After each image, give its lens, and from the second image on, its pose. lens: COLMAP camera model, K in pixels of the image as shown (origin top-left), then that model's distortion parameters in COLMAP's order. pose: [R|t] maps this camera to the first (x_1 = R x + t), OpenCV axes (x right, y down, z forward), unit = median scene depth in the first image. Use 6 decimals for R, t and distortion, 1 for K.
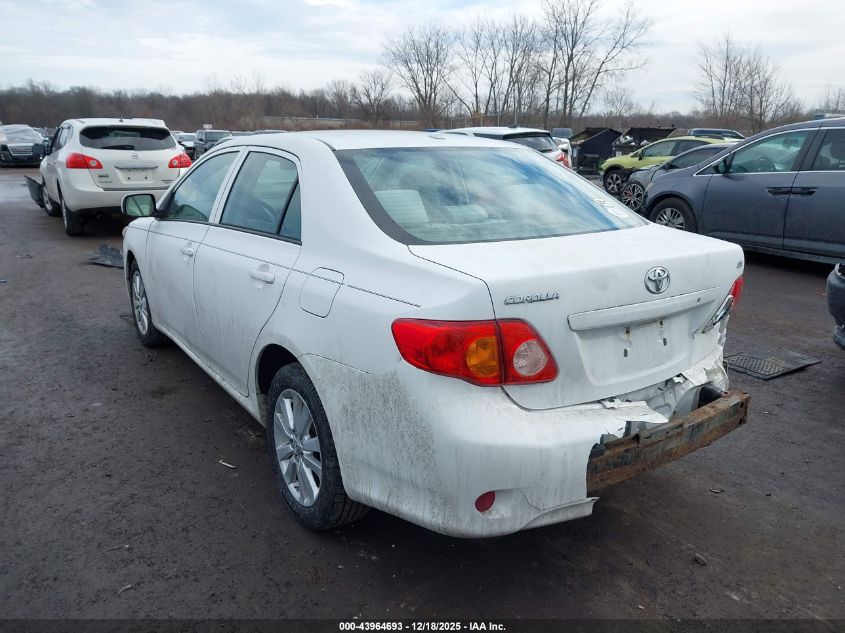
lens RADIAL K [[664.3, 0, 420.9], [0, 664.3, 321.8], [0, 0, 1]] dist [0.034144, -0.039000]
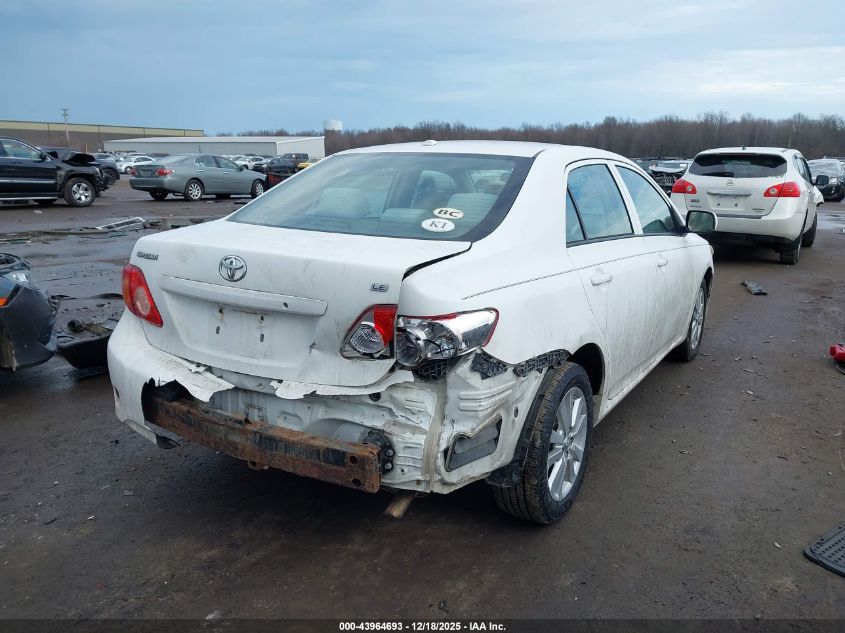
lens RADIAL K [[664.3, 0, 420.0], [0, 664.3, 318.1], [0, 0, 1]] dist [0.034144, -0.039000]
pose [[0.415978, 0.204504, -0.886081, 0.308276], [-0.254500, 0.961629, 0.102463, -0.036689], [0.873036, 0.182885, 0.452063, 0.175067]]
